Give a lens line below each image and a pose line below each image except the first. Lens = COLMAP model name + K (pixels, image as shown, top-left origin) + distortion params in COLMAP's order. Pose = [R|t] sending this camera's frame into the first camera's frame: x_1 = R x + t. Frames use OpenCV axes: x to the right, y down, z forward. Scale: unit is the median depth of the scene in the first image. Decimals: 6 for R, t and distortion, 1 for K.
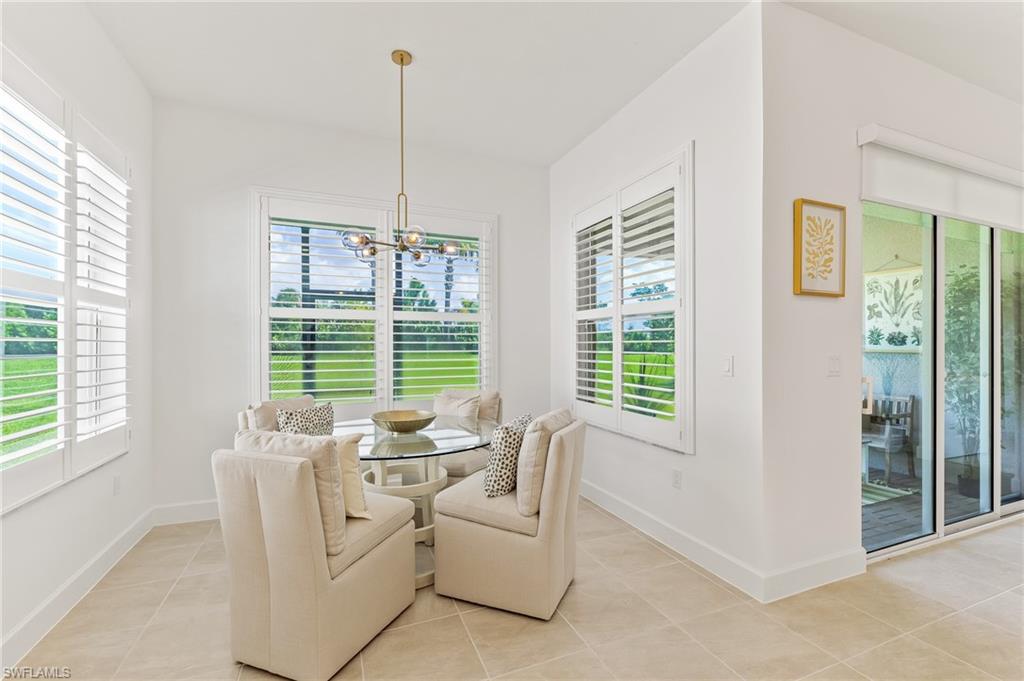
lens RADIAL K [[450.0, 0, 510.4], [0, 450.0, 349.3], [0, 0, 1]] dist [-0.000716, 0.001895]
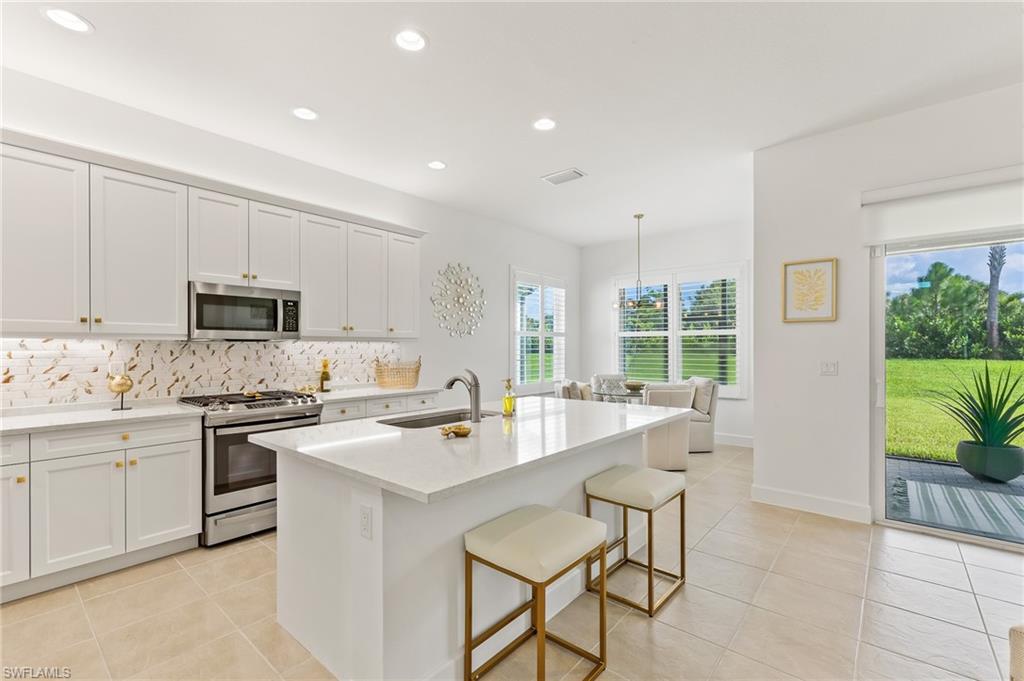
lens RADIAL K [[450.0, 0, 515.8], [0, 450.0, 347.5], [0, 0, 1]] dist [-0.000716, 0.001895]
pose [[0.469208, -0.001665, -0.883086, 0.751023], [-0.002146, 0.999993, -0.003025, -0.010751], [0.883085, 0.003315, 0.469201, -0.286527]]
